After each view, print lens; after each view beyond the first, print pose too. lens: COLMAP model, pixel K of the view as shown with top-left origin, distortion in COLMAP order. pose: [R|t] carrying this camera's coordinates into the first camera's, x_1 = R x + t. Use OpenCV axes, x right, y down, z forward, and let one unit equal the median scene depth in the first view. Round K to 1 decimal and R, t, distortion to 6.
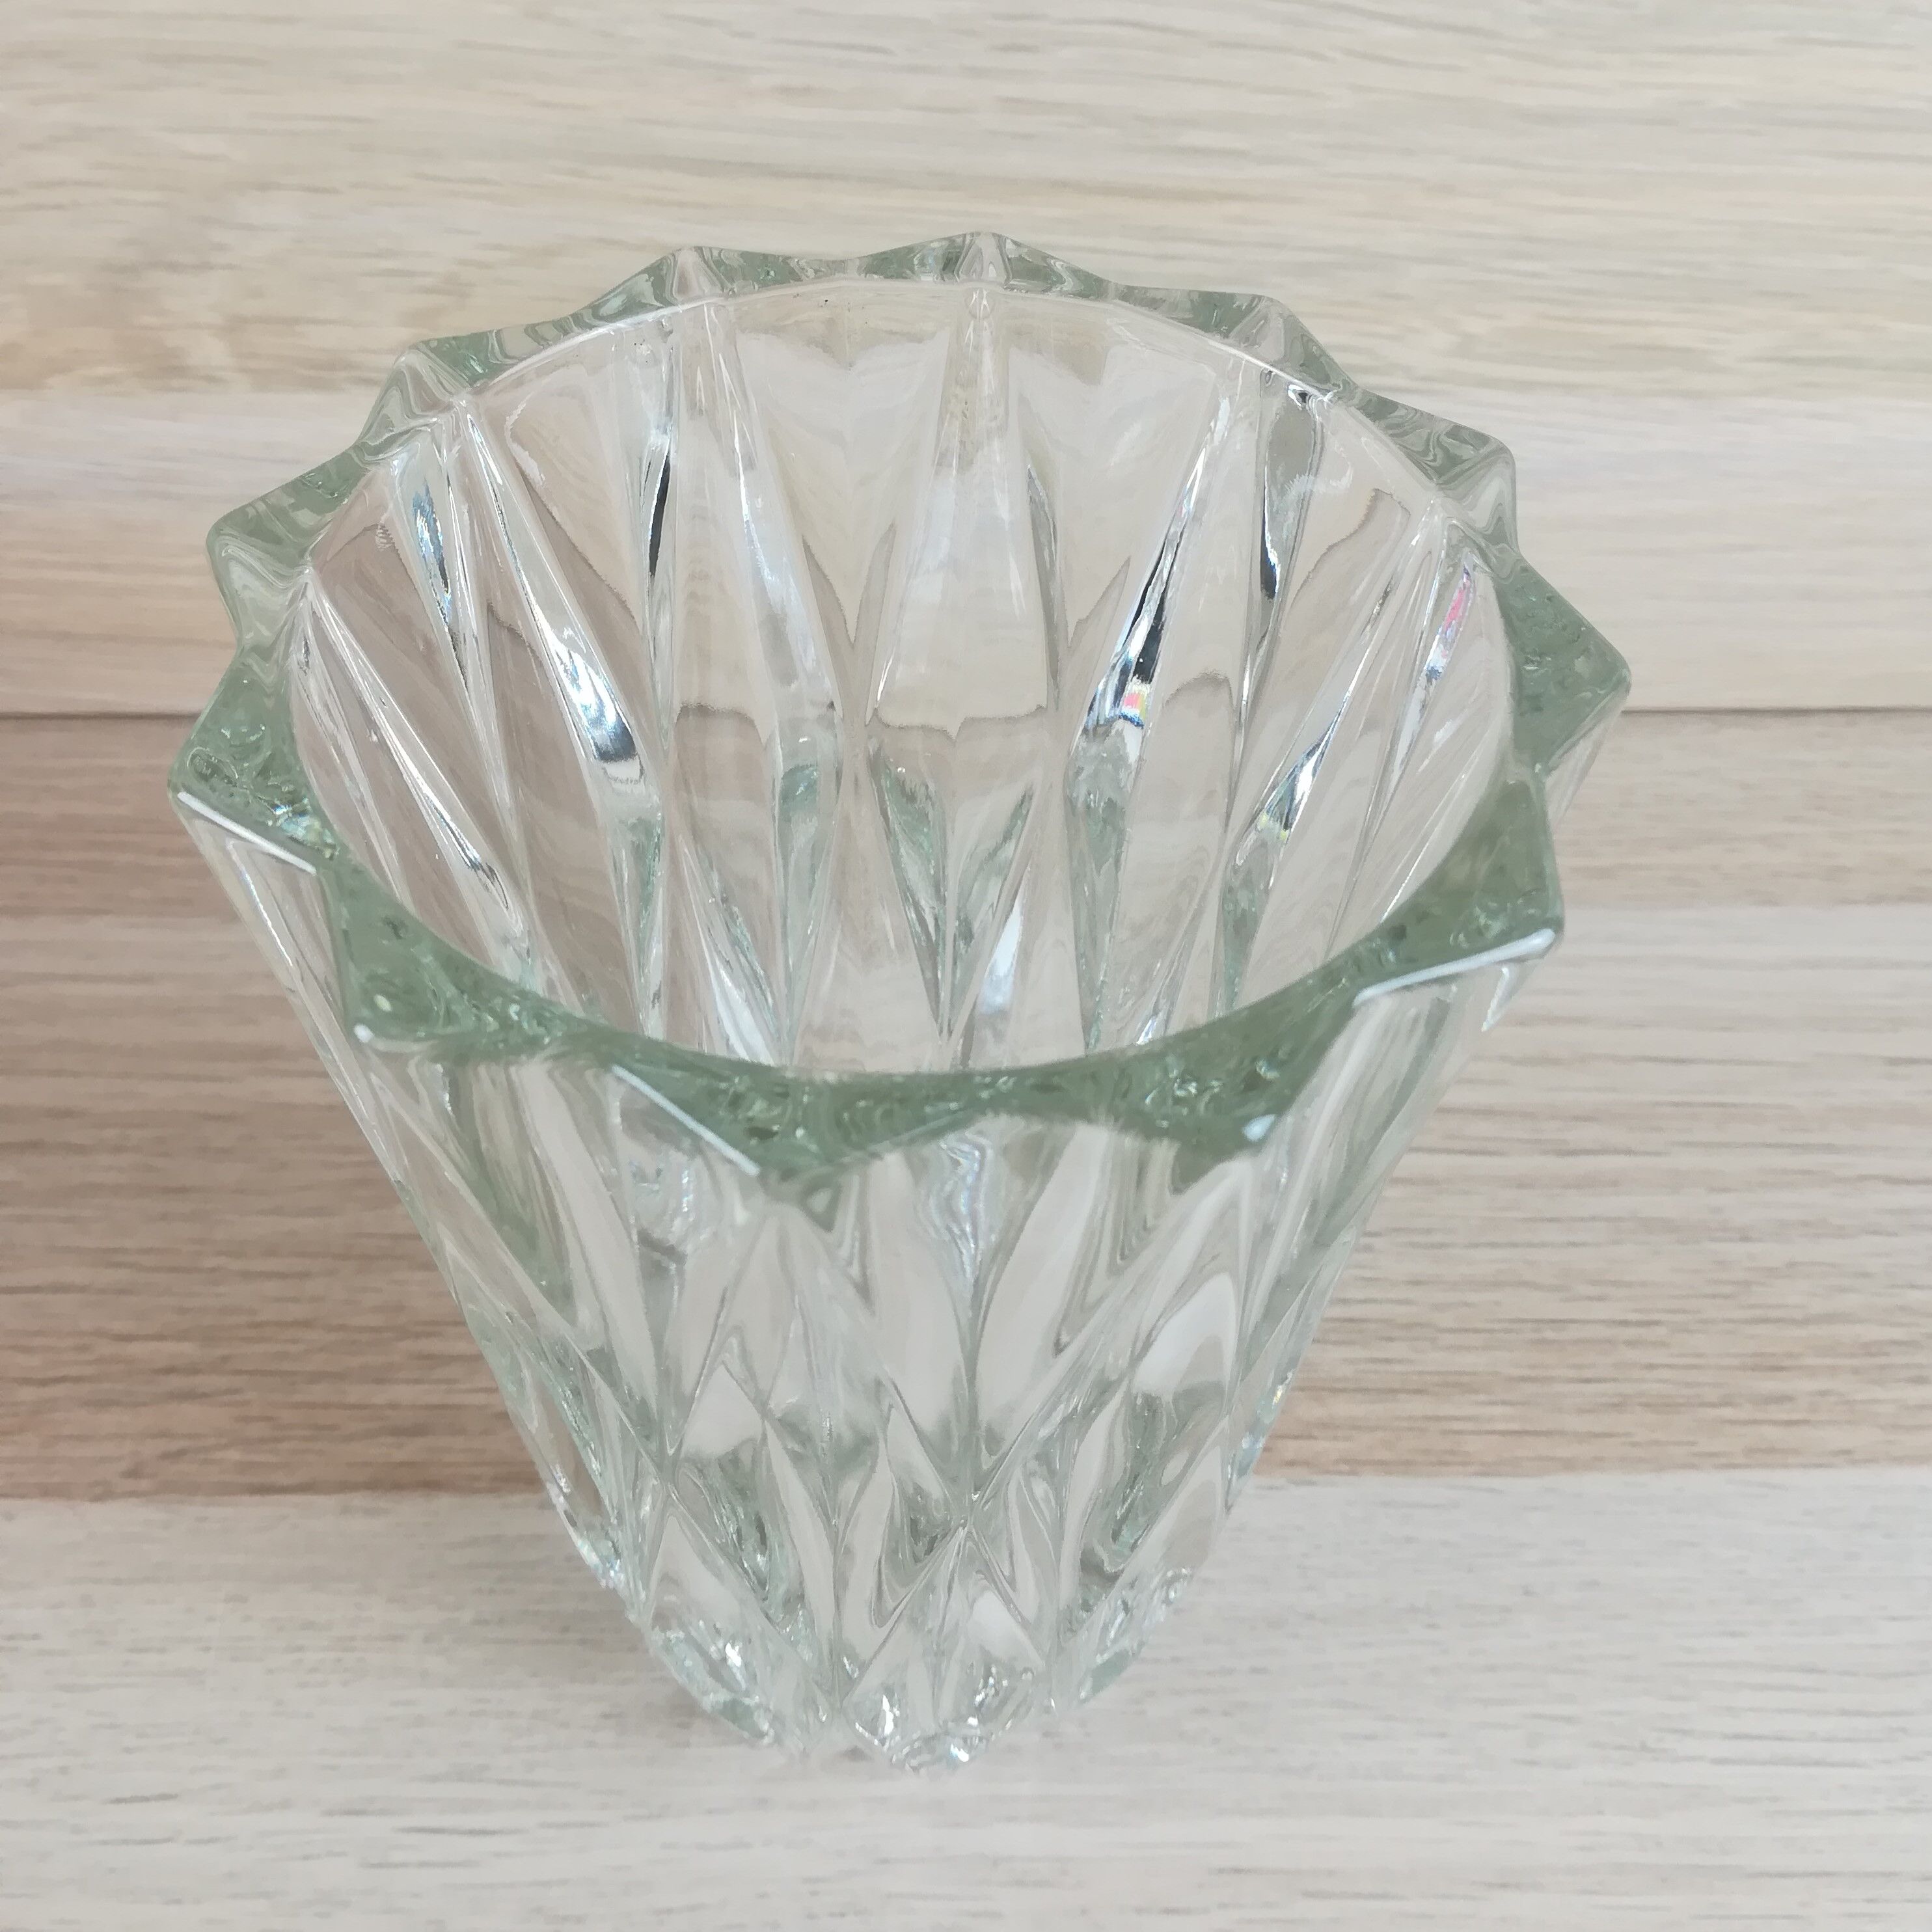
lens RADIAL K [[1970.2, 0, 966.0], [0, 1970.2, 966.0], [0, 0, 1]] dist [0.040206, -0.105200]
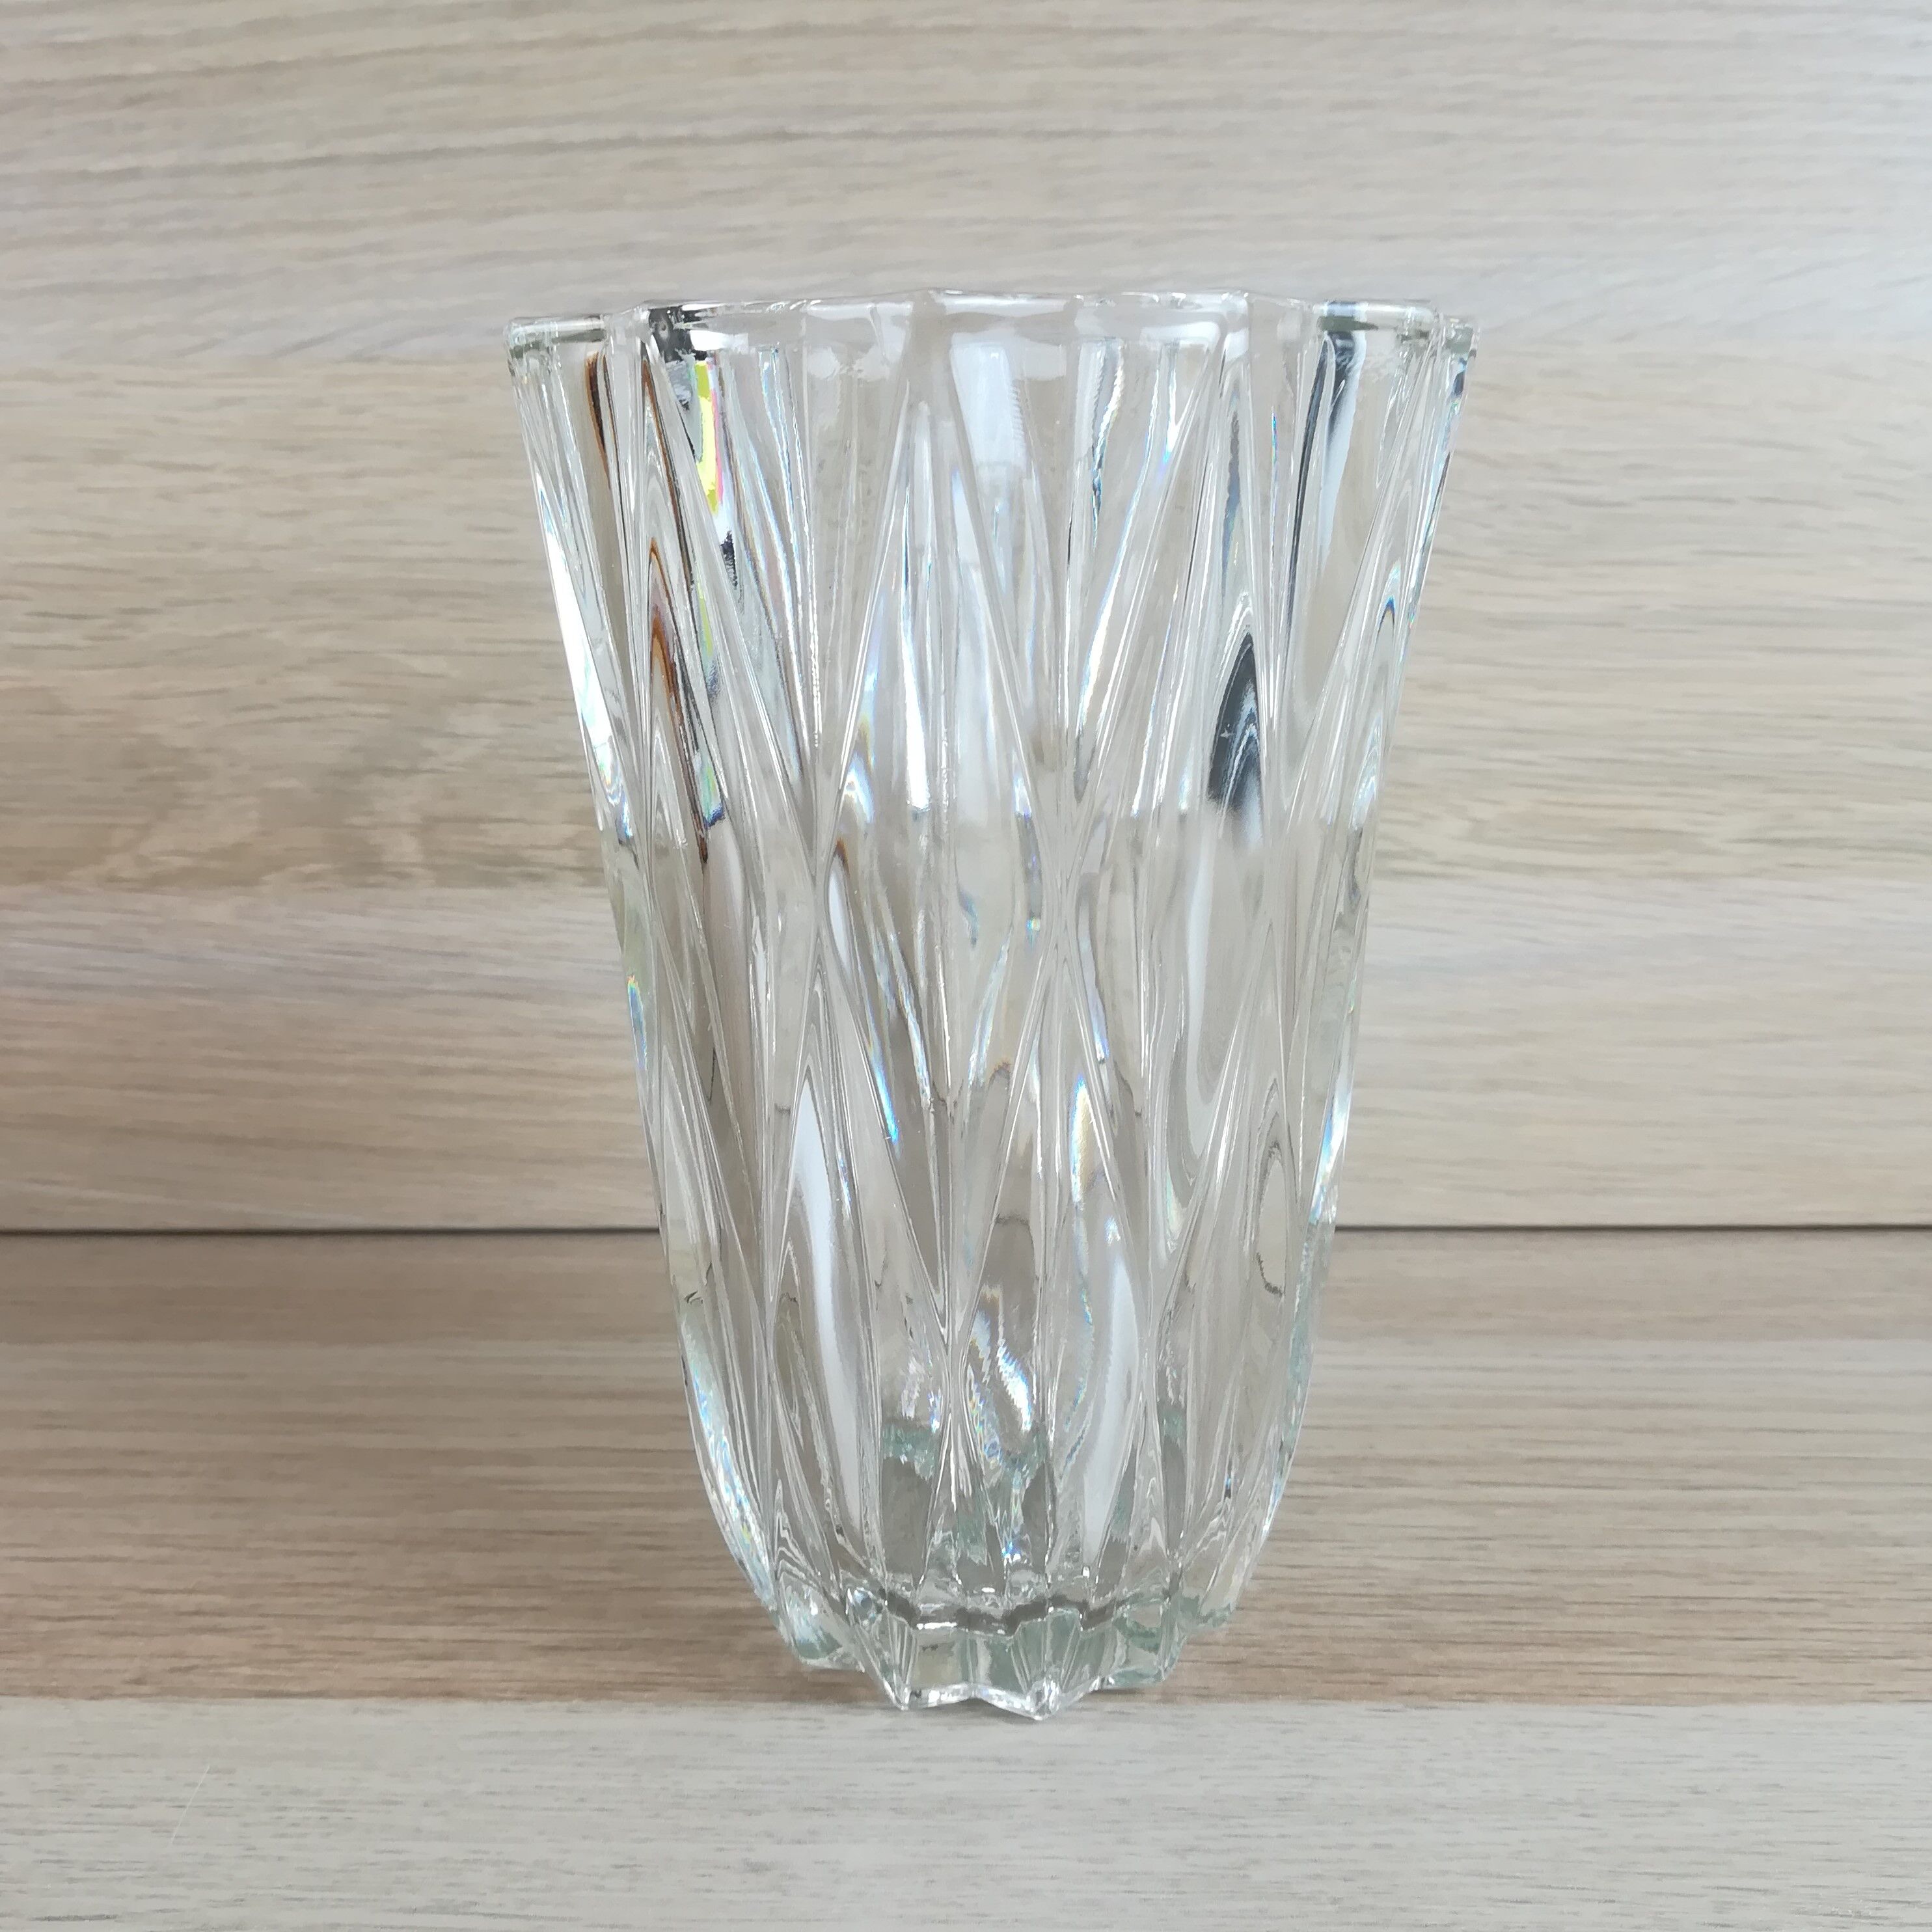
lens RADIAL K [[1971.4, 0, 954.3], [0, 1971.4, 966.1], [0, 0, 1]] dist [0.022421, -0.050723]
pose [[0.997937, -0.019547, -0.061147, 0.020616], [-0.015862, 0.847893, -0.529930, 0.421043], [0.062205, 0.529807, 0.845834, 0.061882]]
